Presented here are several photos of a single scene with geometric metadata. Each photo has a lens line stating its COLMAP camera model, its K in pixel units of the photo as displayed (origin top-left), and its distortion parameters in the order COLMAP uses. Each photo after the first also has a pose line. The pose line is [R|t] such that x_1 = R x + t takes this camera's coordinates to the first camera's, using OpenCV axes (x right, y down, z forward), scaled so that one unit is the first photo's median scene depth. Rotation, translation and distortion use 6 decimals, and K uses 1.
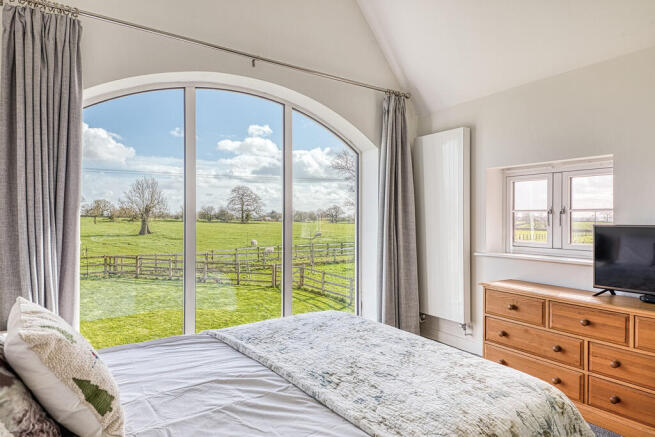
lens RADIAL K [[383.4, 0, 327.5], [0, 383.4, 218.9], [0, 0, 1]] dist [-0.003179, -0.000144]
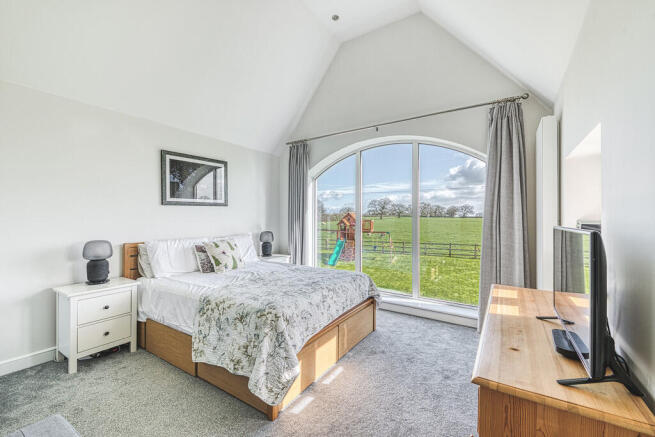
lens RADIAL K [[284.3, 0, 327.5], [0, 284.3, 217.9], [0, 0, 1]] dist [0.001138, 0.000056]
pose [[0.380409, -0.009481, -0.924770, 0.735650], [-0.003439, 0.999926, -0.011666, 0.006418], [0.924812, 0.007618, 0.380349, 0.254609]]
